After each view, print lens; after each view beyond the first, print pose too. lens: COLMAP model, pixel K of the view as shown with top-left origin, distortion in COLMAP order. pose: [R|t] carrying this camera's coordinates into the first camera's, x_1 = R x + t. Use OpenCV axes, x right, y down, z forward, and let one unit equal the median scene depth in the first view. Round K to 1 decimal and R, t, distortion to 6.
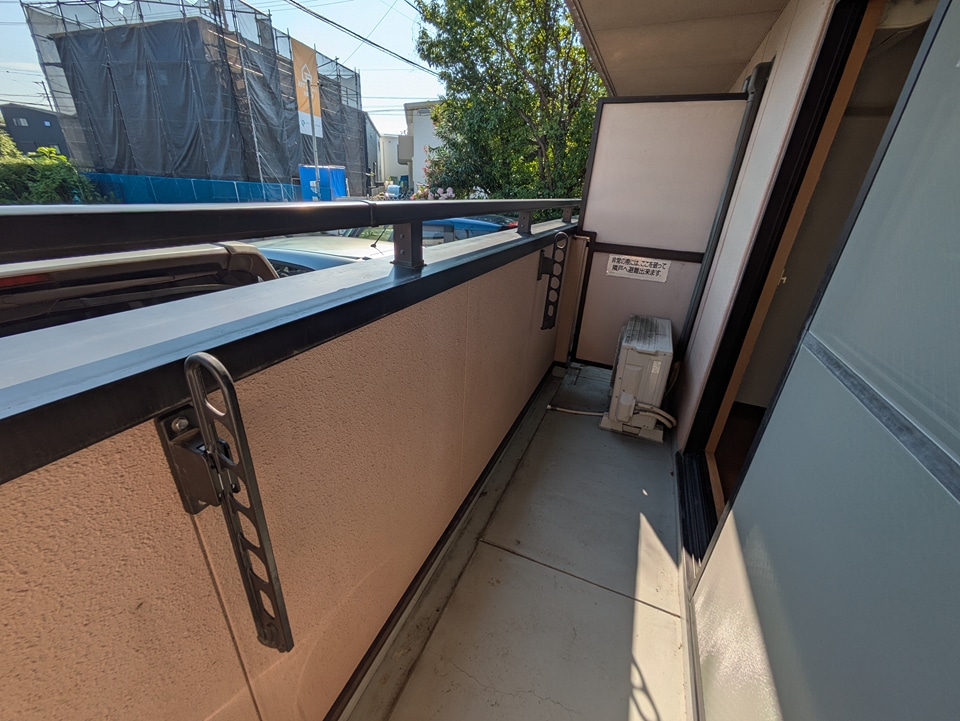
lens RADIAL K [[382.3, 0, 478.4], [0, 382.3, 360.4], [0, 0, 1]] dist [0.000471, 0.000201]
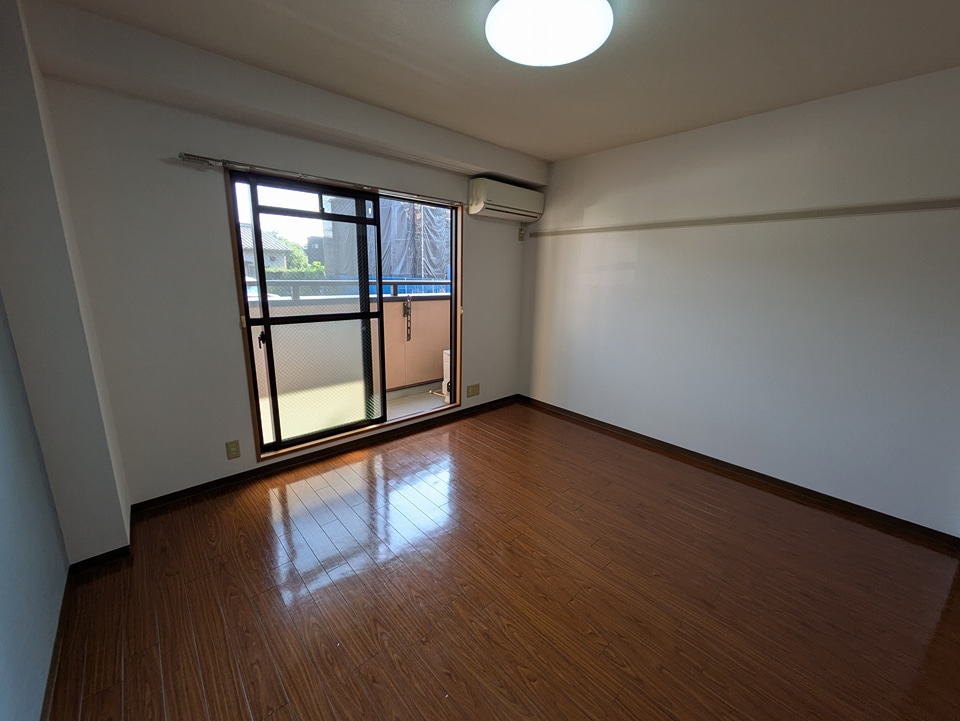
lens RADIAL K [[382.3, 0, 478.5], [0, 382.3, 359.1], [0, 0, 1]] dist [0.000471, 0.000201]
pose [[0.912763, 0.057417, -0.404434, 0.205893], [-0.143717, 0.971911, -0.186372, 0.051456], [0.382373, 0.228237, 0.895376, -0.098463]]
